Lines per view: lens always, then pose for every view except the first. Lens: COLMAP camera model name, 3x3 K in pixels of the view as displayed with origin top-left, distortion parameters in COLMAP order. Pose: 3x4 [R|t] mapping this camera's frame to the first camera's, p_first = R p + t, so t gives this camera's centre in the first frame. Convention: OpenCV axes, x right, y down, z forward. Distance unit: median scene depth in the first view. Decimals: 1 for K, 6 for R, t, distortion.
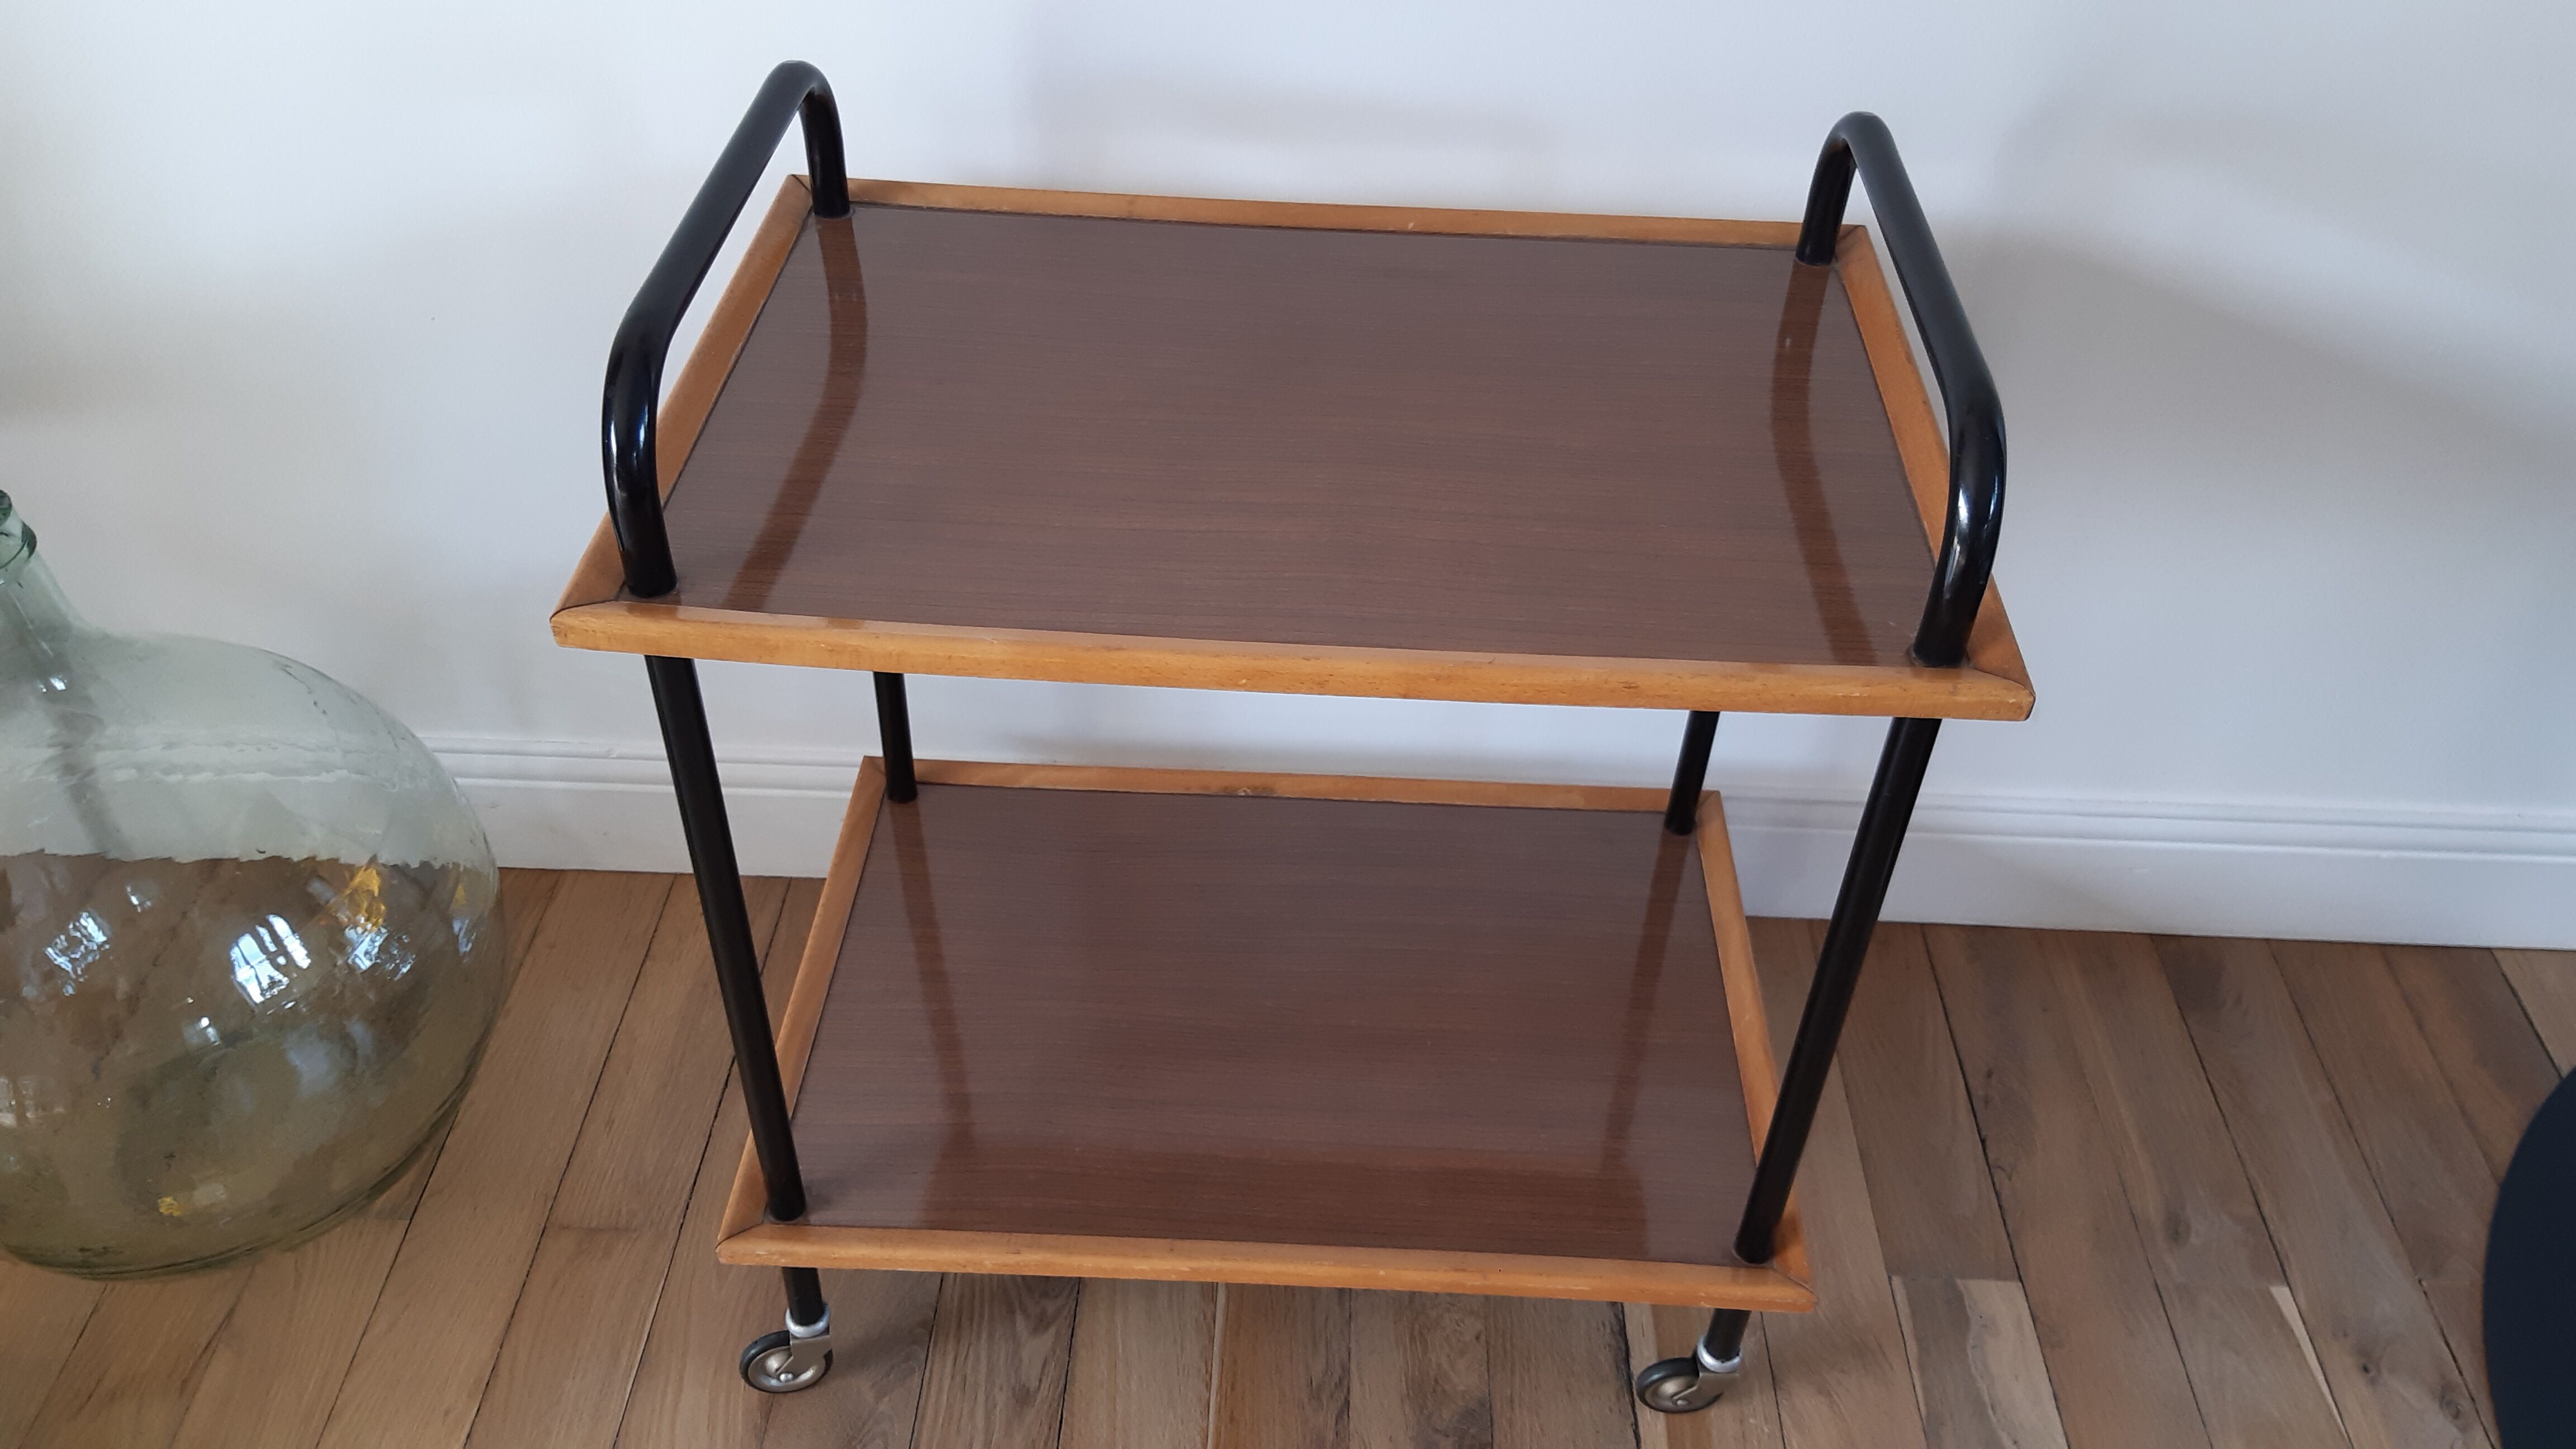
lens RADIAL K [[2074.7, 0, 1302.4], [0, 2074.7, 707.8], [0, 0, 1]] dist [0.049819, -0.106487]
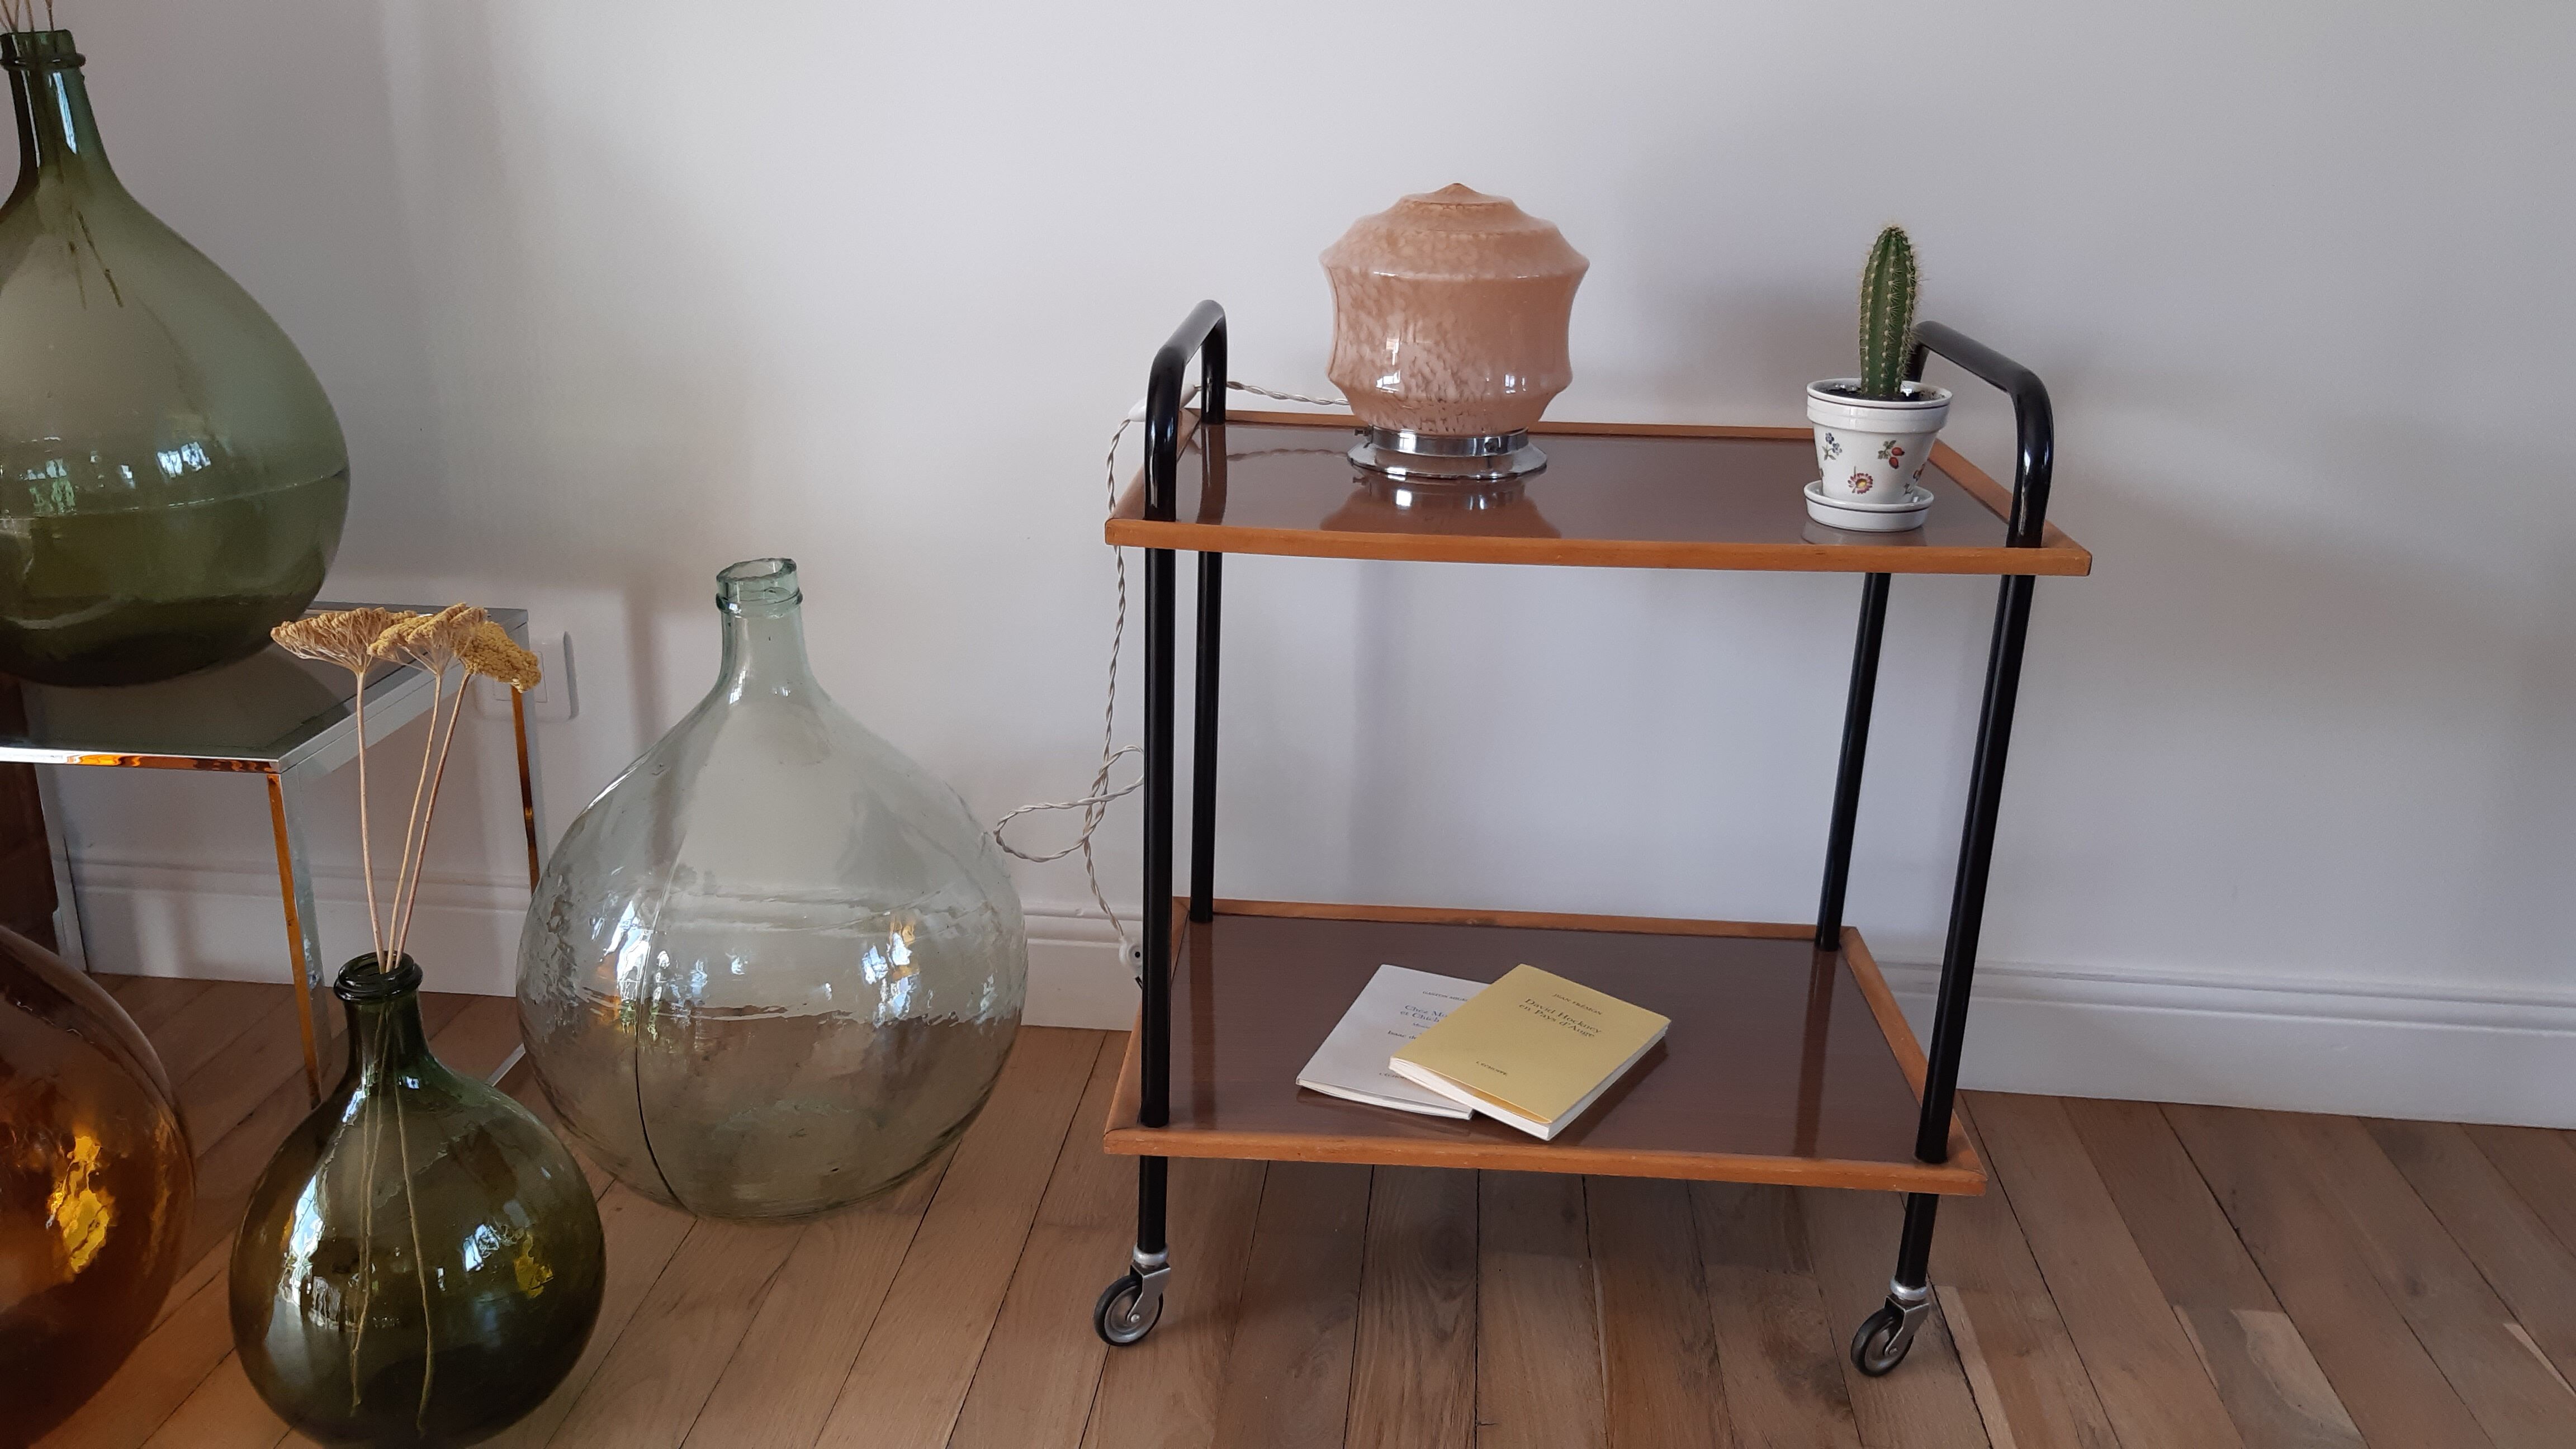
lens RADIAL K [[2074.7, 0, 1280.9], [0, 2074.7, 672.1], [0, 0, 1]] dist [0.049819, -0.106487]
pose [[0.997881, 0.018869, -0.062263, -0.155469], [-0.041809, 0.919229, -0.391497, 0.441590], [0.049847, 0.393271, 0.918070, -0.245994]]
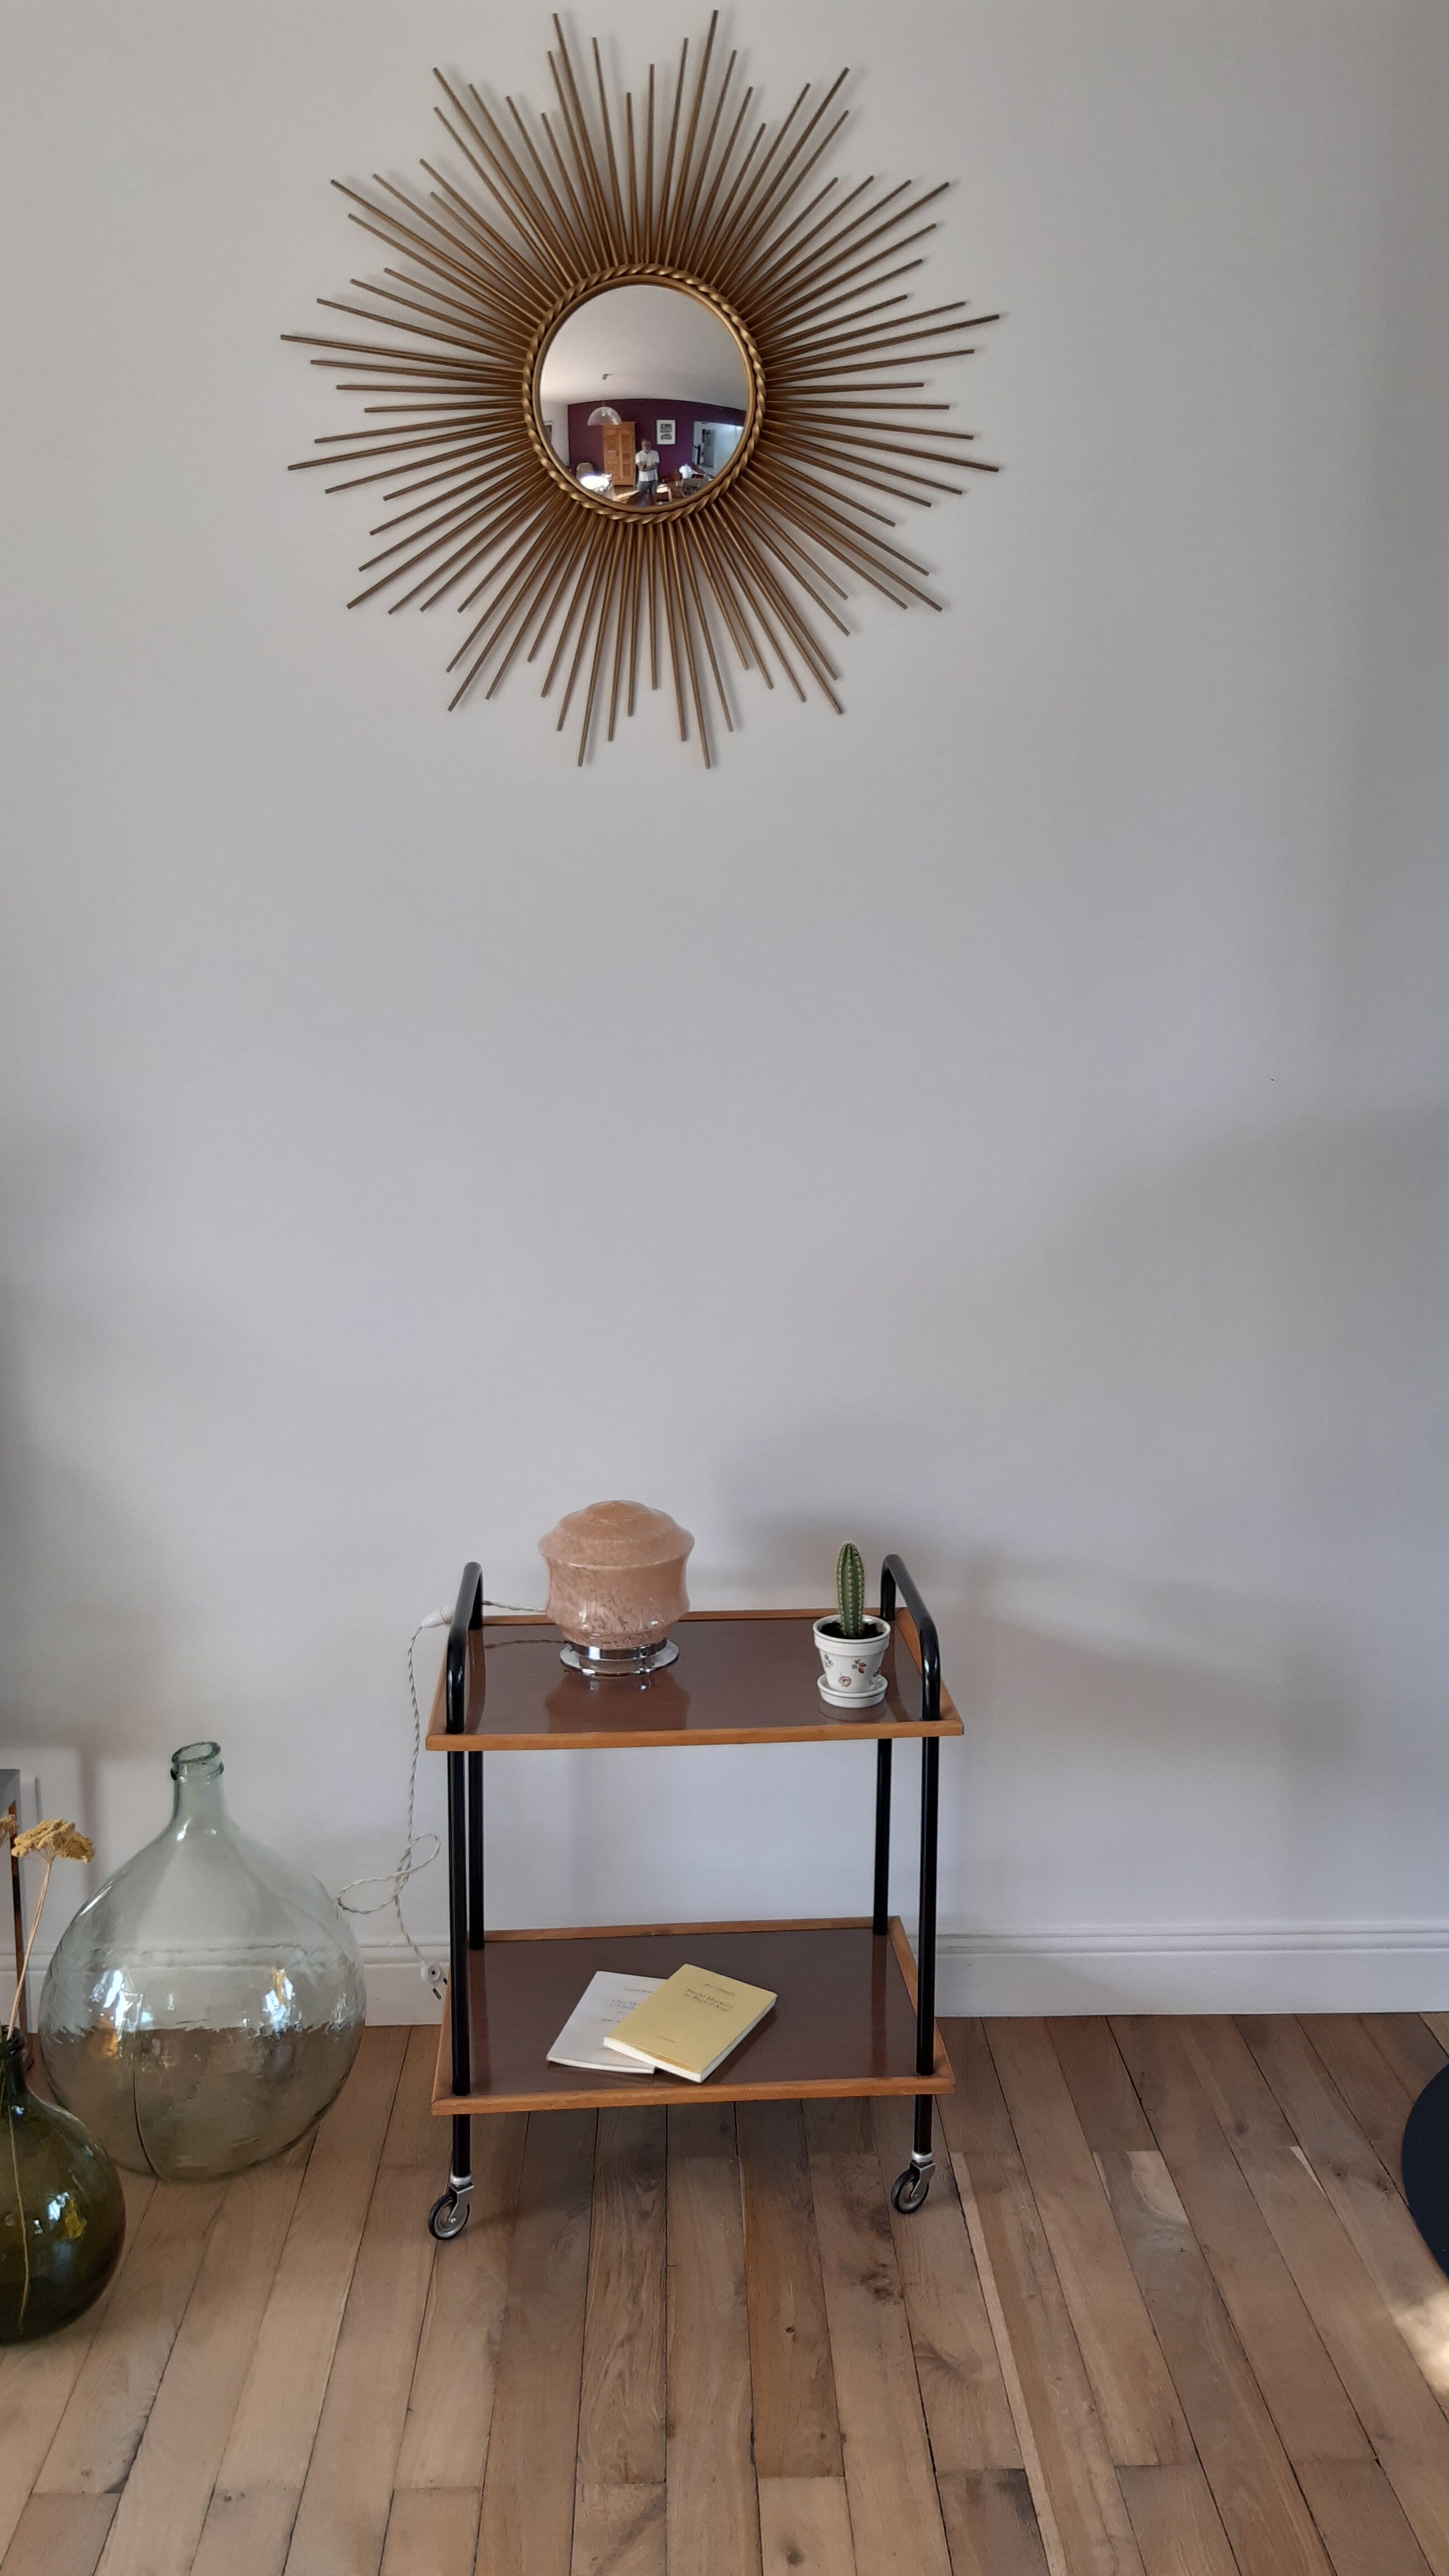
lens RADIAL K [[2074.7, 0, 715.7], [0, 2074.7, 1219.6], [0, 0, 1]] dist [0.049819, -0.106487]
pose [[0.998230, -0.034670, 0.048317, -0.126462], [0.055203, 0.842405, -0.536010, 0.578283], [-0.022119, 0.537729, 0.842828, -1.091340]]
